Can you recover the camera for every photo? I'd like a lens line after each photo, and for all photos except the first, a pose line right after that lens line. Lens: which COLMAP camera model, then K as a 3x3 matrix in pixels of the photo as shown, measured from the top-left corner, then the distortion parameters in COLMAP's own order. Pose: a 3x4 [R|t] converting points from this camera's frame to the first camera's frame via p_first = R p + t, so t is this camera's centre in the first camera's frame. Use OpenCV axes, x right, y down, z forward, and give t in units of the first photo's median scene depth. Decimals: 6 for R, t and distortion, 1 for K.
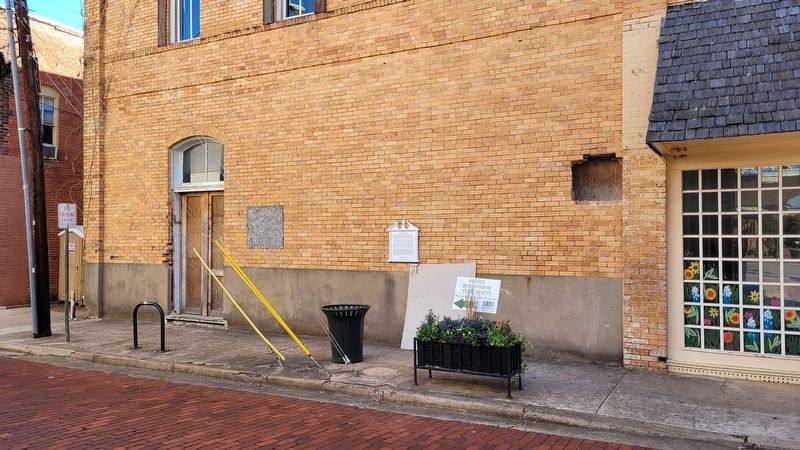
lens RADIAL K [[589.3, 0, 398.6], [0, 589.3, 221.8], [0, 0, 1]] dist [0.048770, -0.017429]
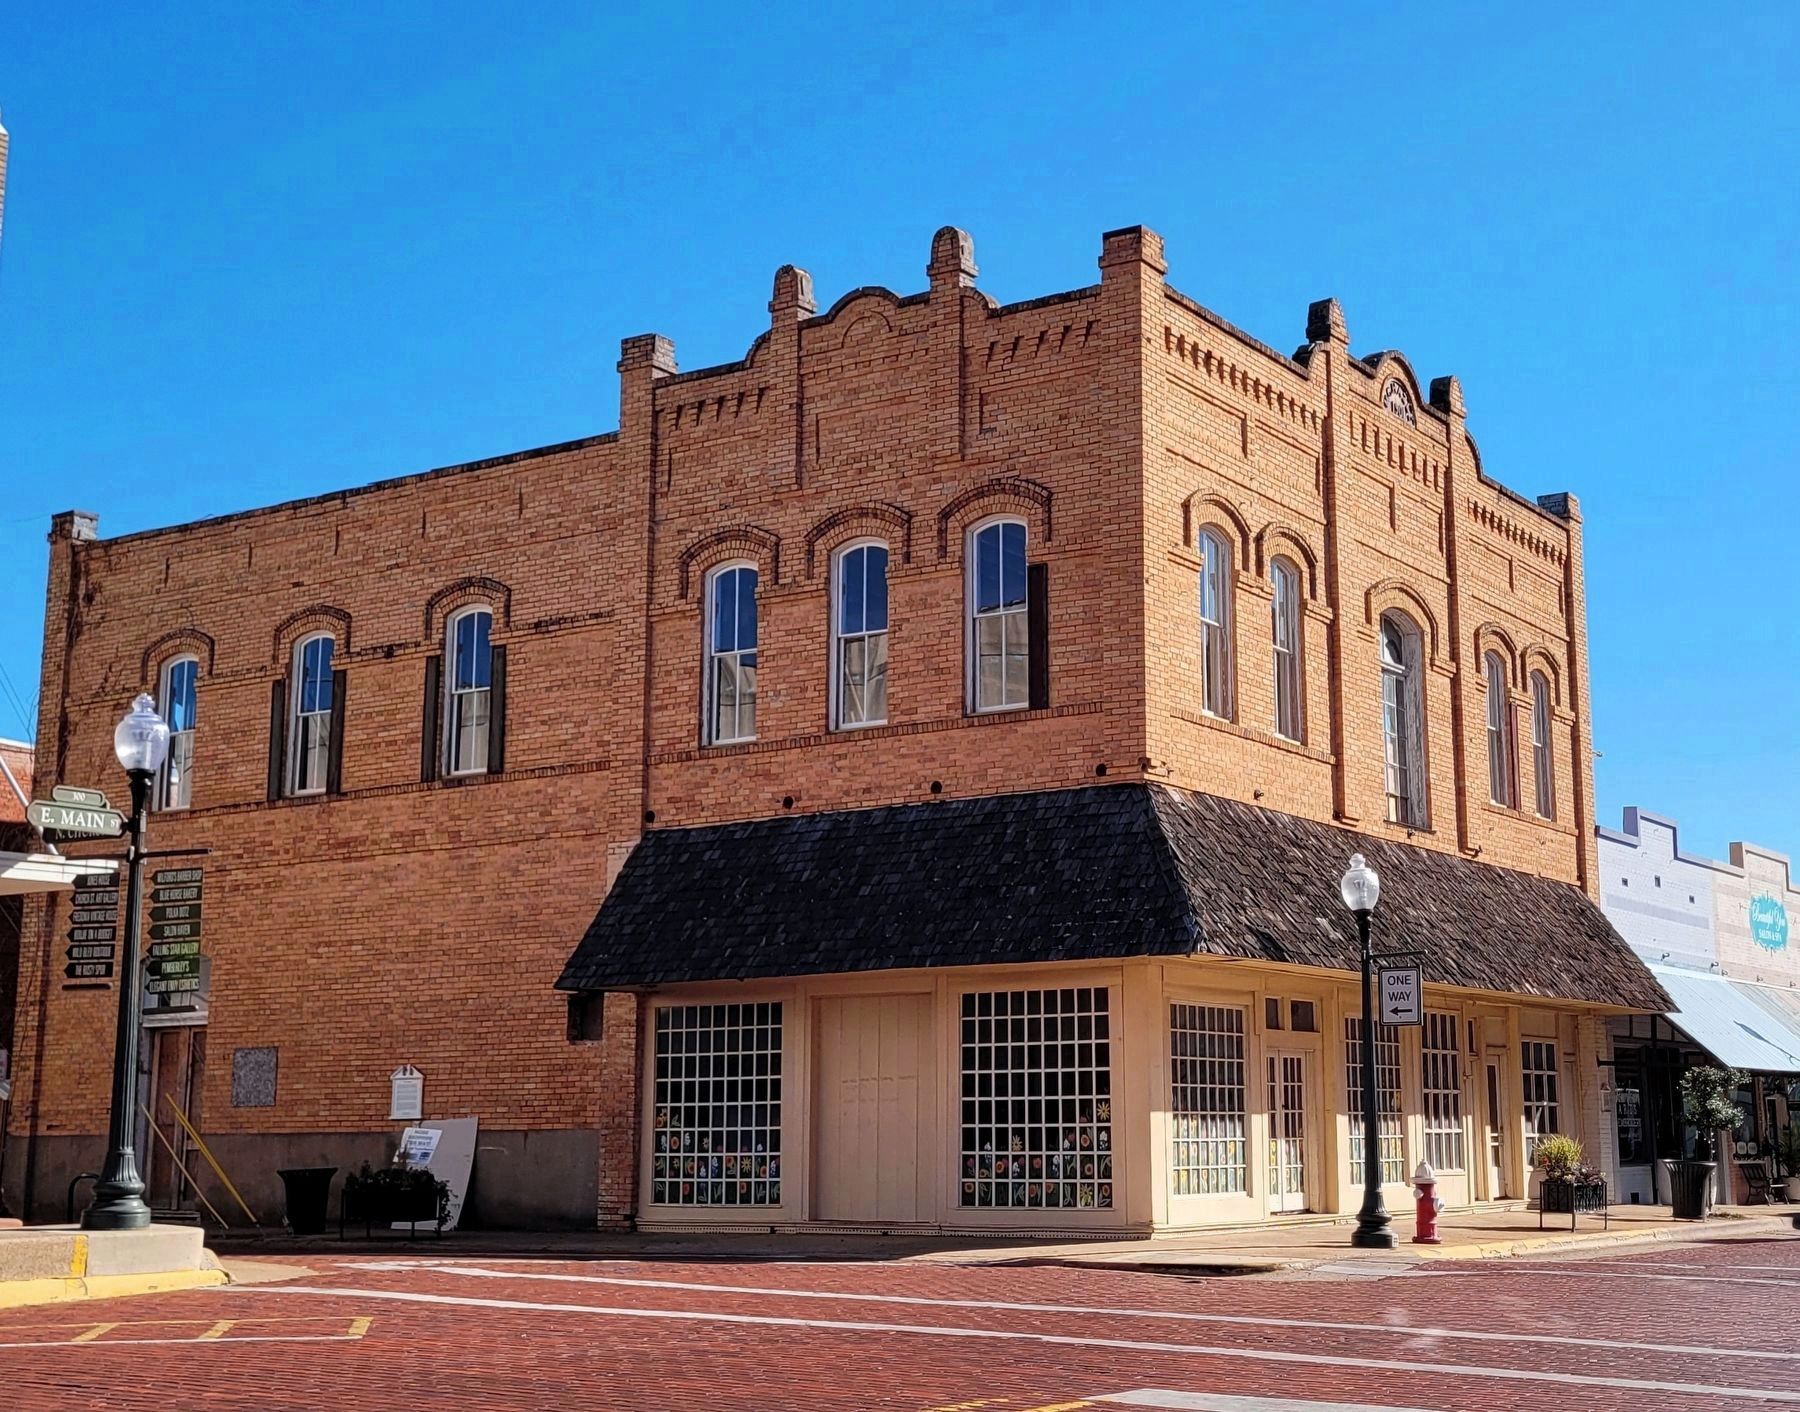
lens RADIAL K [[2071.4, 0, 909.6], [0, 2071.4, 711.6], [0, 0, 1]] dist [0.054732, 0.000000]
pose [[0.997399, -0.020479, -0.069110, 0.916766], [0.008749, 0.986097, -0.165943, -0.001259], [0.071547, 0.164906, 0.983711, -1.851485]]
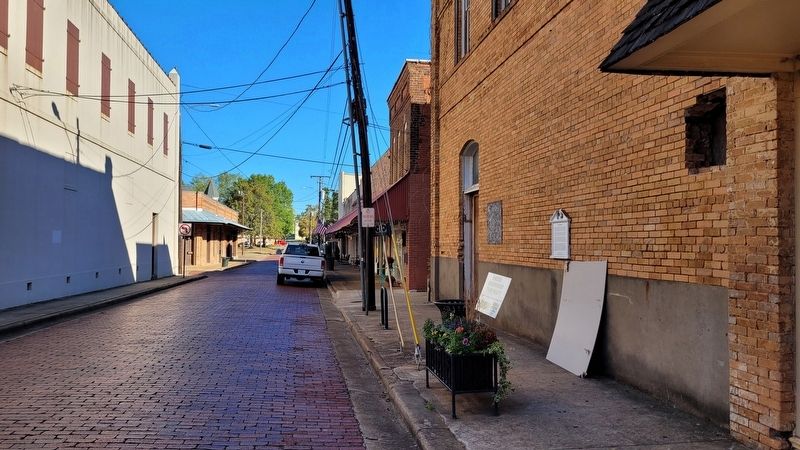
lens RADIAL K [[589.3, 0, 400.5], [0, 589.3, 224.0], [0, 0, 1]] dist [0.048770, -0.017429]
pose [[0.617217, -0.022008, -0.786485, 0.557381], [0.017220, 0.999747, -0.014462, 0.027600], [0.786604, -0.004617, 0.617440, 0.302336]]
